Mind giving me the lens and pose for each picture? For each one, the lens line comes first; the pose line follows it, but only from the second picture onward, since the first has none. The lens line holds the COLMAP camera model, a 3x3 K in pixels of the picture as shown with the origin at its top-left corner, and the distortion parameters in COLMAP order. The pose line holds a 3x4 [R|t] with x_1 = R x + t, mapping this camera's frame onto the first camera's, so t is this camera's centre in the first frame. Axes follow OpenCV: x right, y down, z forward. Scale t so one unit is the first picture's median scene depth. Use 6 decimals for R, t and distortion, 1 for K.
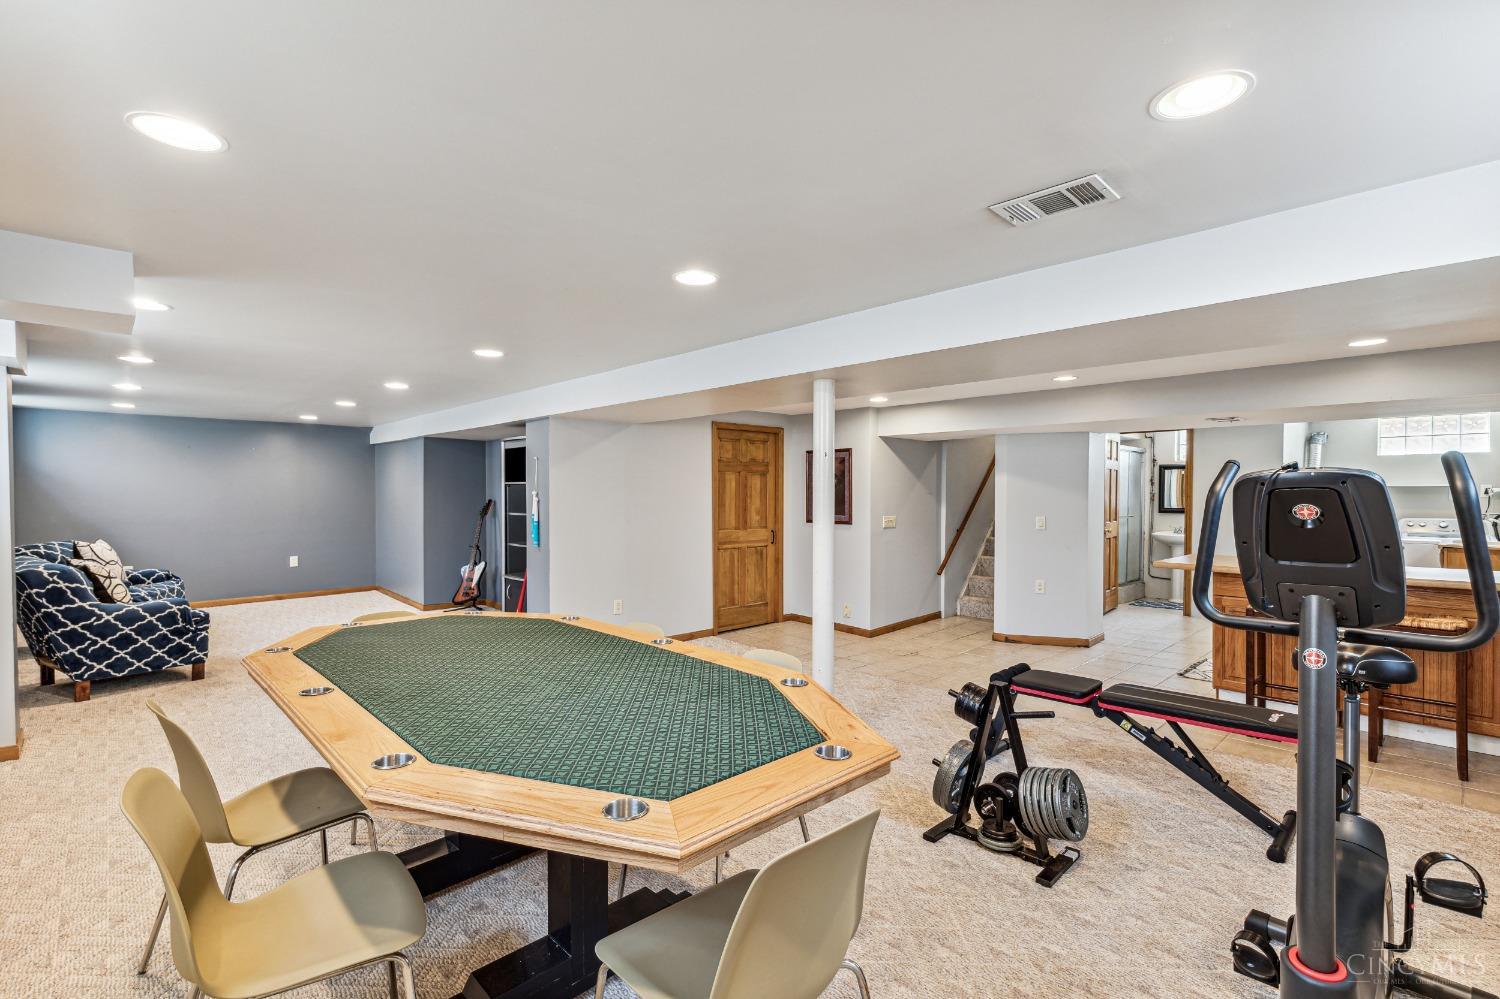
lens RADIAL K [[691.3, 0, 753.8], [0, 691.3, 497.2], [0, 0, 1]] dist [0.005954, -0.000556]
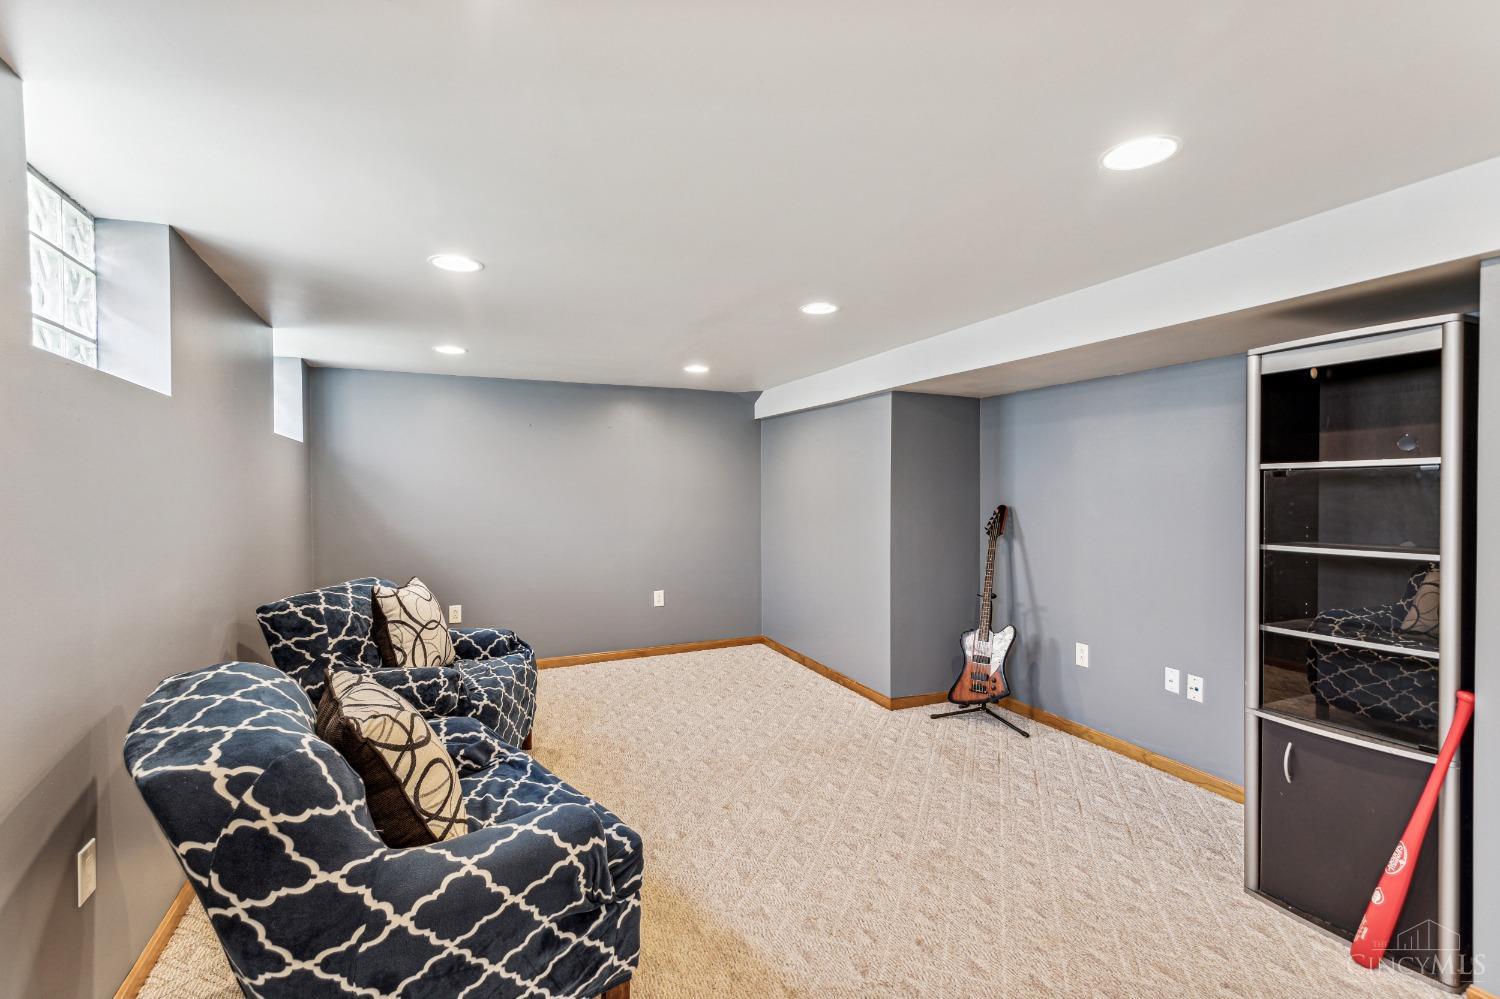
lens RADIAL K [[691.3, 0, 749.6], [0, 691.3, 495.3], [0, 0, 1]] dist [0.005954, -0.000556]
pose [[0.945539, -0.001757, -0.325505, -0.629296], [0.000980, 0.999996, -0.002552, -0.004866], [0.325509, 0.002094, 0.945537, 0.698431]]
